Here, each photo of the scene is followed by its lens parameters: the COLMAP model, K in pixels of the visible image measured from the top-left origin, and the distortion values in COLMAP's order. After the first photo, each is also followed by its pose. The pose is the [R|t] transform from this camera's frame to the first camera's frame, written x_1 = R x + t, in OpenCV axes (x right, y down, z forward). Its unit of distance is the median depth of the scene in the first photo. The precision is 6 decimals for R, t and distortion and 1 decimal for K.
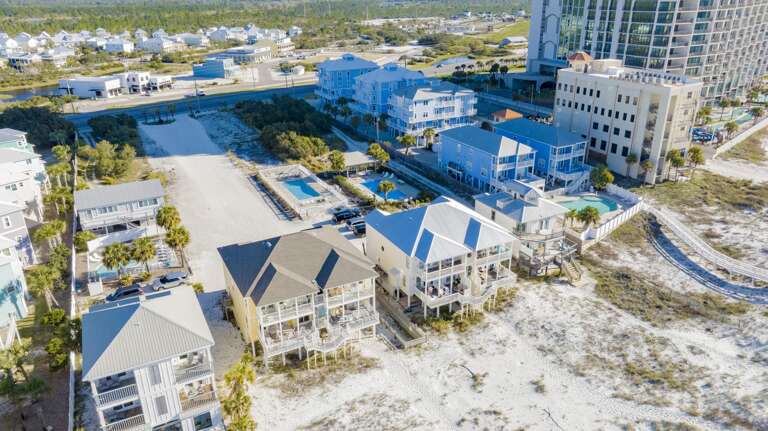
lens RADIAL K [[534.6, 0, 384.0], [0, 534.6, 215.5], [0, 0, 1]] dist [0.002612, 0.001096]
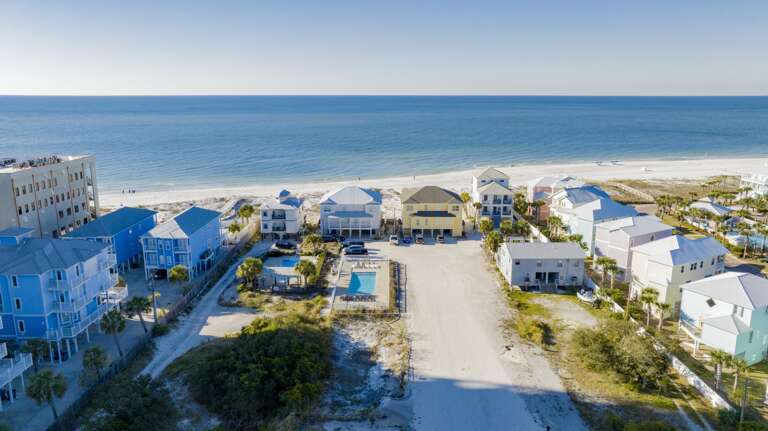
lens RADIAL K [[534.6, 0, 384.0], [0, 534.6, 215.5], [0, 0, 1]] dist [0.002612, 0.001096]
pose [[-0.884342, -0.101923, 0.455577, -0.563276], [0.182066, 0.823303, 0.537610, -0.596557], [-0.429873, 0.558376, -0.709525, 1.493340]]
